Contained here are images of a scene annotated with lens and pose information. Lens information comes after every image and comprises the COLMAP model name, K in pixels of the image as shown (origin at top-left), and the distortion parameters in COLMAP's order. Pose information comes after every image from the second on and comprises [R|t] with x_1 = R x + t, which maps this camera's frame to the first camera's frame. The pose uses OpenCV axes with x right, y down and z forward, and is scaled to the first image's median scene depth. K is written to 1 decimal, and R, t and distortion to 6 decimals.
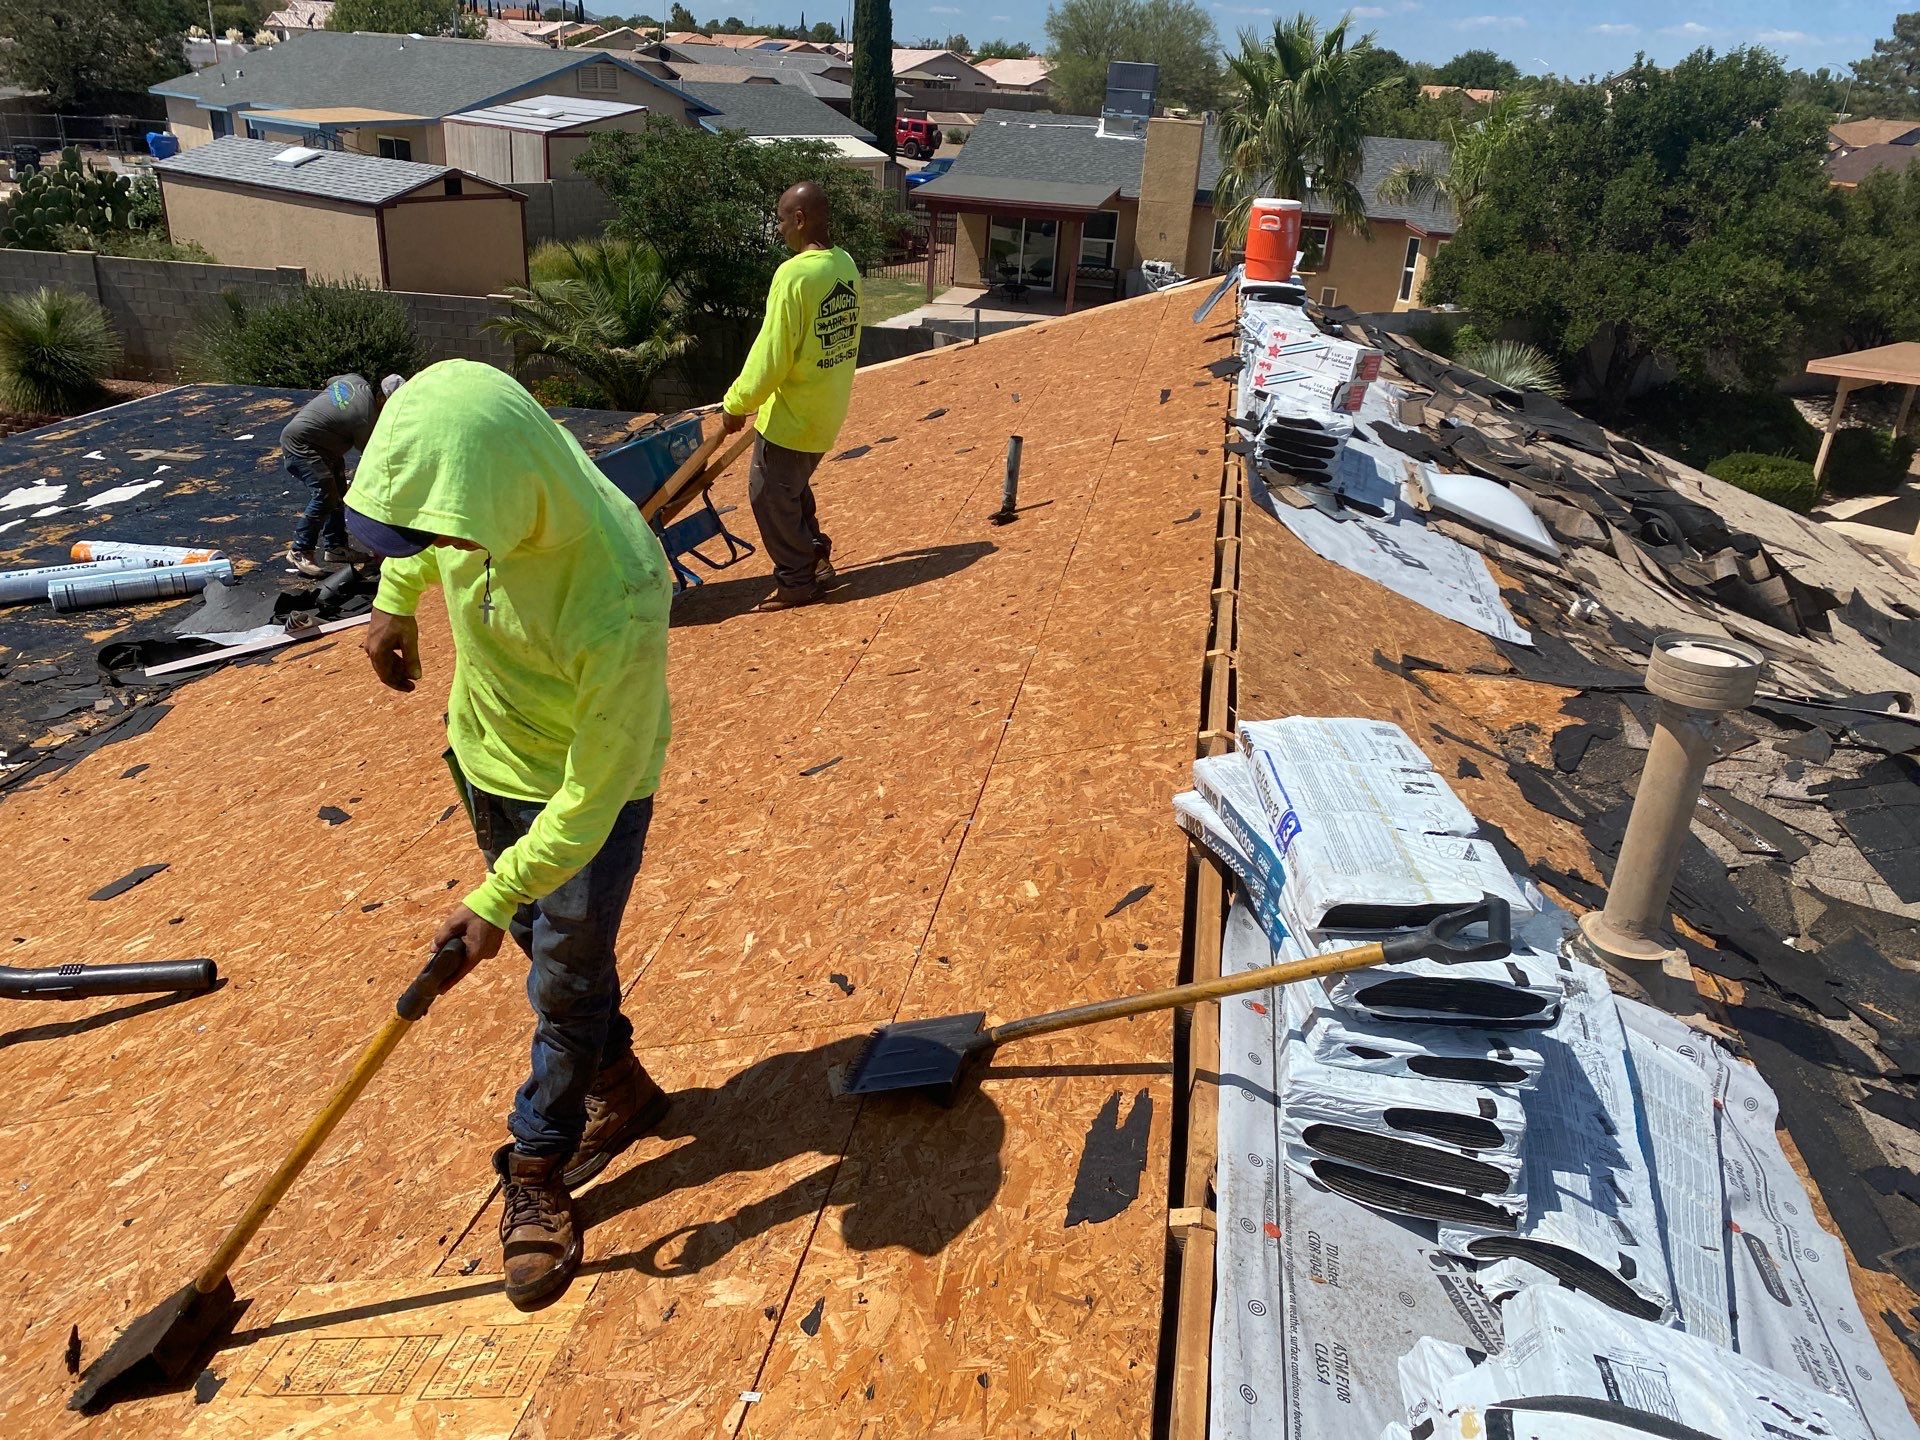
lens RADIAL K [[1456.6, 0, 960.0], [0, 1456.6, 720.0], [0, 0, 1]] dist [0.010801, 0.004957]
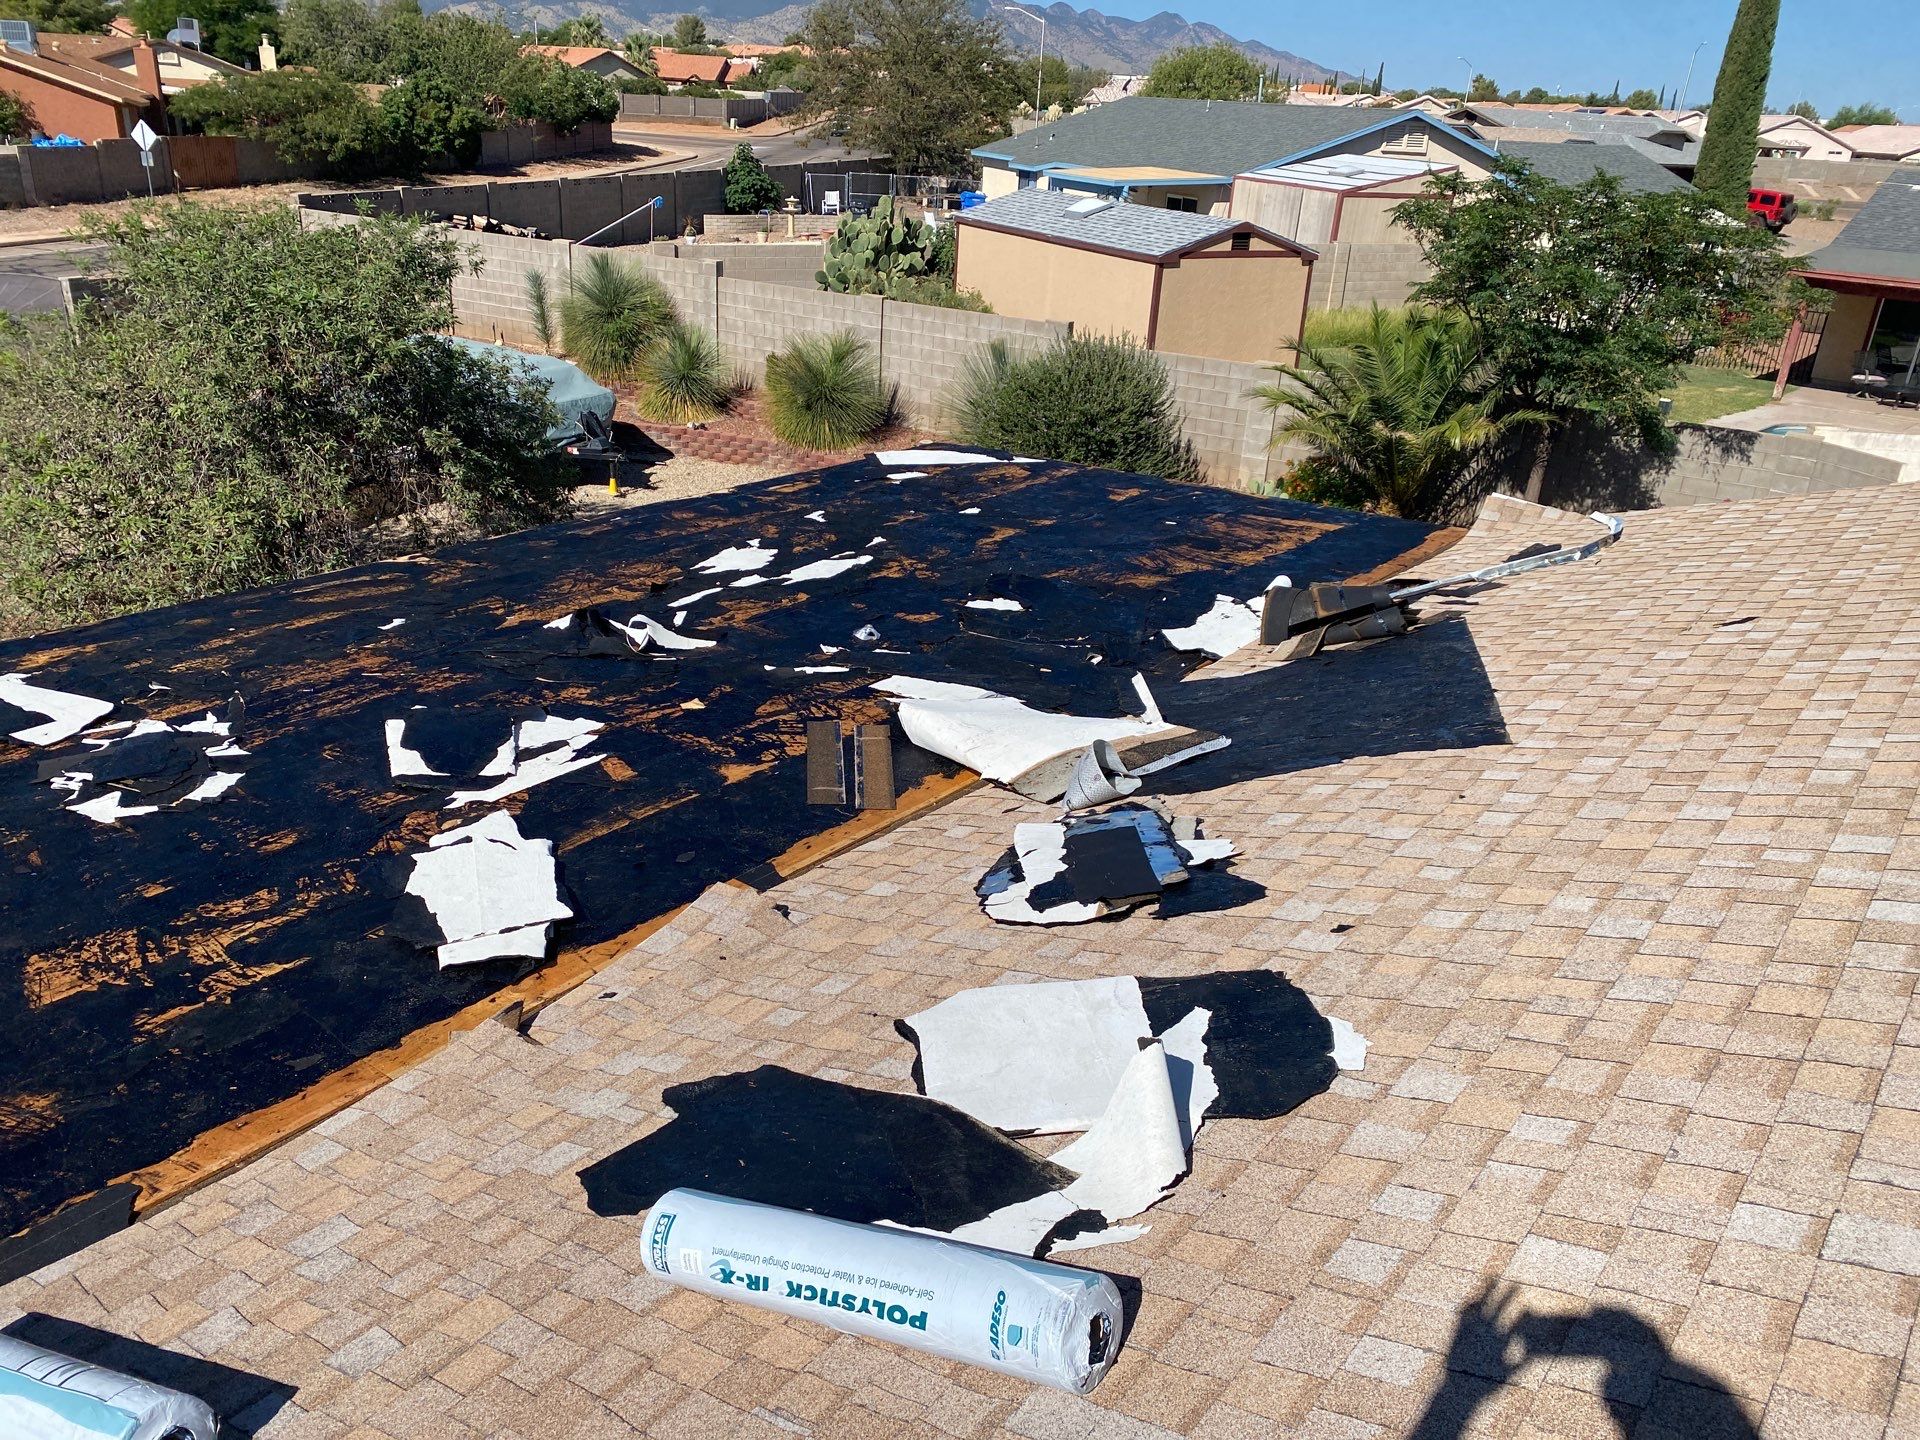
lens RADIAL K [[1453.0, 0, 960.0], [0, 1453.0, 720.0], [0, 0, 1]] dist [-0.005659, -0.005192]
pose [[0.885484, 0.168753, -0.432944, -0.064323], [-0.186988, 0.982362, 0.000465, -0.043481], [0.425386, 0.080543, 0.901421, 0.145367]]
